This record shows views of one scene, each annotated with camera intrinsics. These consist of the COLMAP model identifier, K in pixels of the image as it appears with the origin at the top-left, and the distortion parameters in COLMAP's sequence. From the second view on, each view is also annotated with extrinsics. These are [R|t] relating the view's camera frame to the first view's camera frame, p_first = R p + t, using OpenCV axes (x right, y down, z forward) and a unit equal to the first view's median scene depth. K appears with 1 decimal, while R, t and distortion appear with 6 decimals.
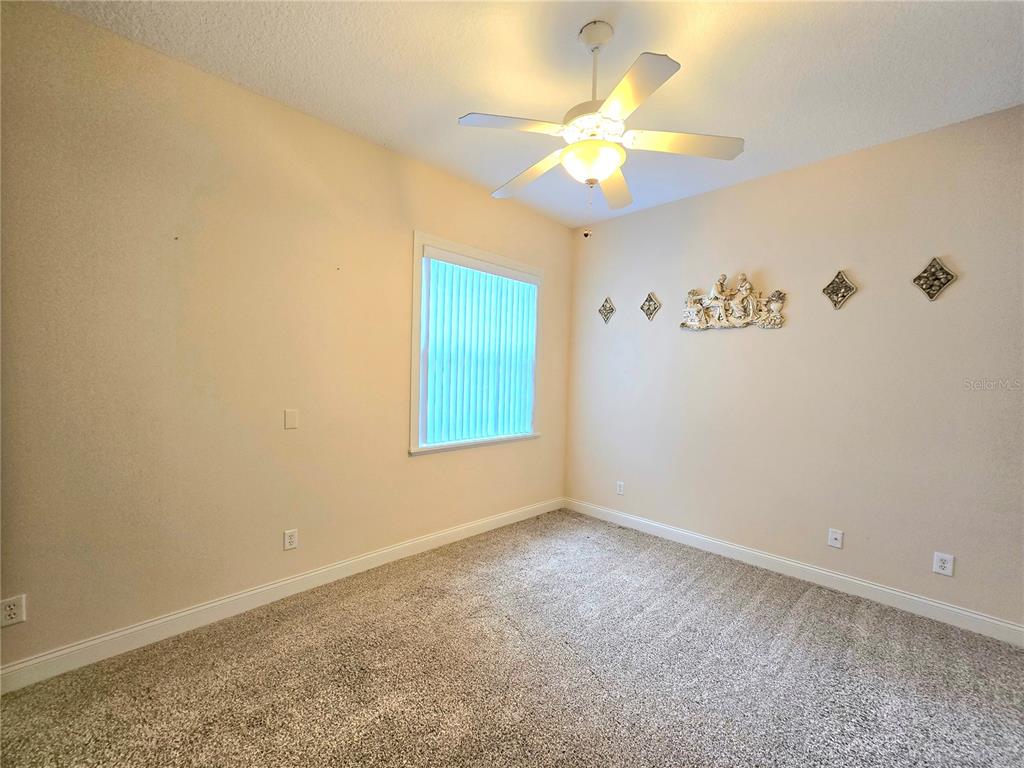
lens RADIAL K [[418.1, 0, 507.5], [0, 418.1, 384.2], [0, 0, 1]] dist [-0.012899, -0.000304]
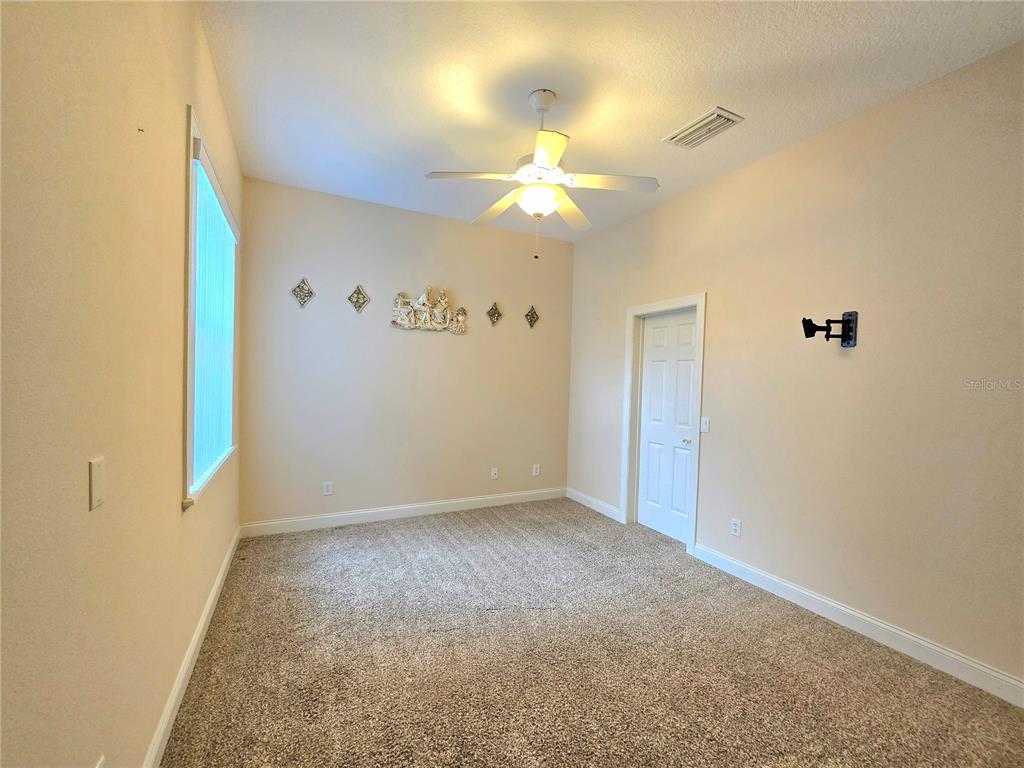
lens RADIAL K [[418.1, 0, 508.5], [0, 418.1, 386.6], [0, 0, 1]] dist [-0.012899, -0.000304]
pose [[0.307544, -0.039028, 0.950733, -0.587931], [0.005967, 0.999218, 0.039087, -0.015261], [-0.951515, -0.006348, 0.307537, 0.402553]]
